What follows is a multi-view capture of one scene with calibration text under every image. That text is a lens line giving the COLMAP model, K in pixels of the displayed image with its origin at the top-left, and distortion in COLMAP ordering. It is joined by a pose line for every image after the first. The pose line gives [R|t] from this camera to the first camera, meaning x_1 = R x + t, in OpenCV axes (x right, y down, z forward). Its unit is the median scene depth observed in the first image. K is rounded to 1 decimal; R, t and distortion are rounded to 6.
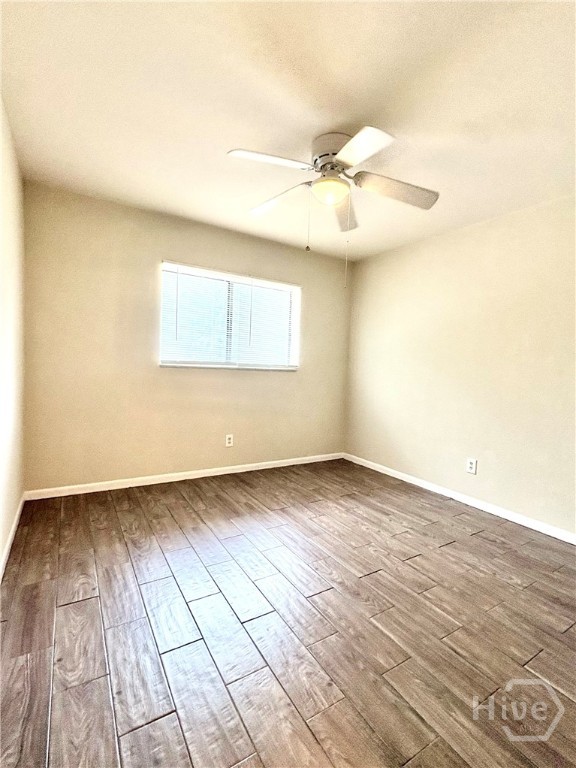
lens RADIAL K [[354.2, 0, 288.7], [0, 354.2, 381.4], [0, 0, 1]] dist [0.001506, -0.000152]
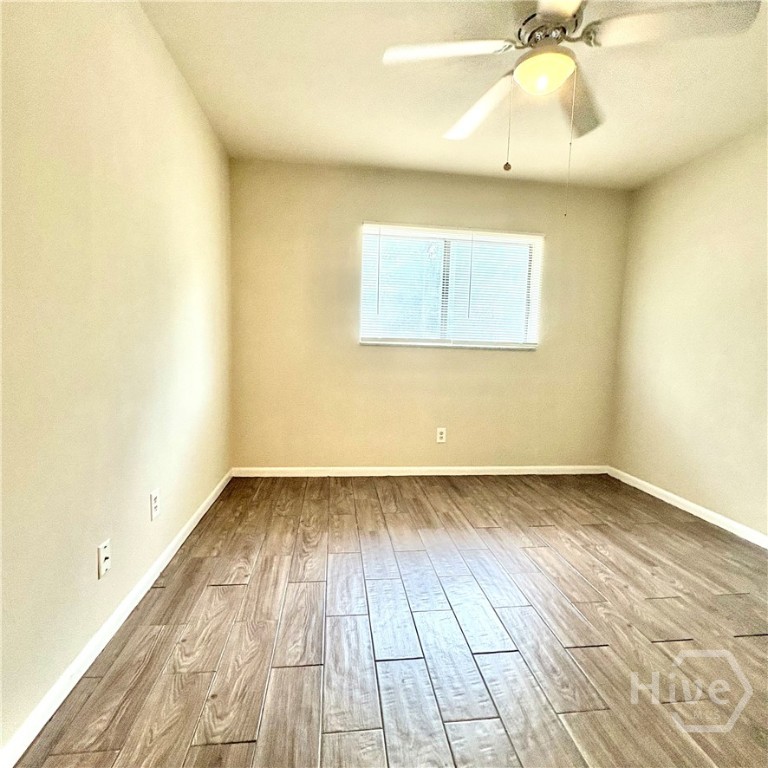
lens RADIAL K [[409.8, 0, 382.5], [0, 409.8, 385.5], [0, 0, 1]] dist [-0.001444, 0.001897]
pose [[0.906650, 0.027884, -0.420961, 0.132774], [-0.011726, 0.999093, 0.040924, 0.018204], [0.421720, -0.032167, 0.906155, 0.108721]]
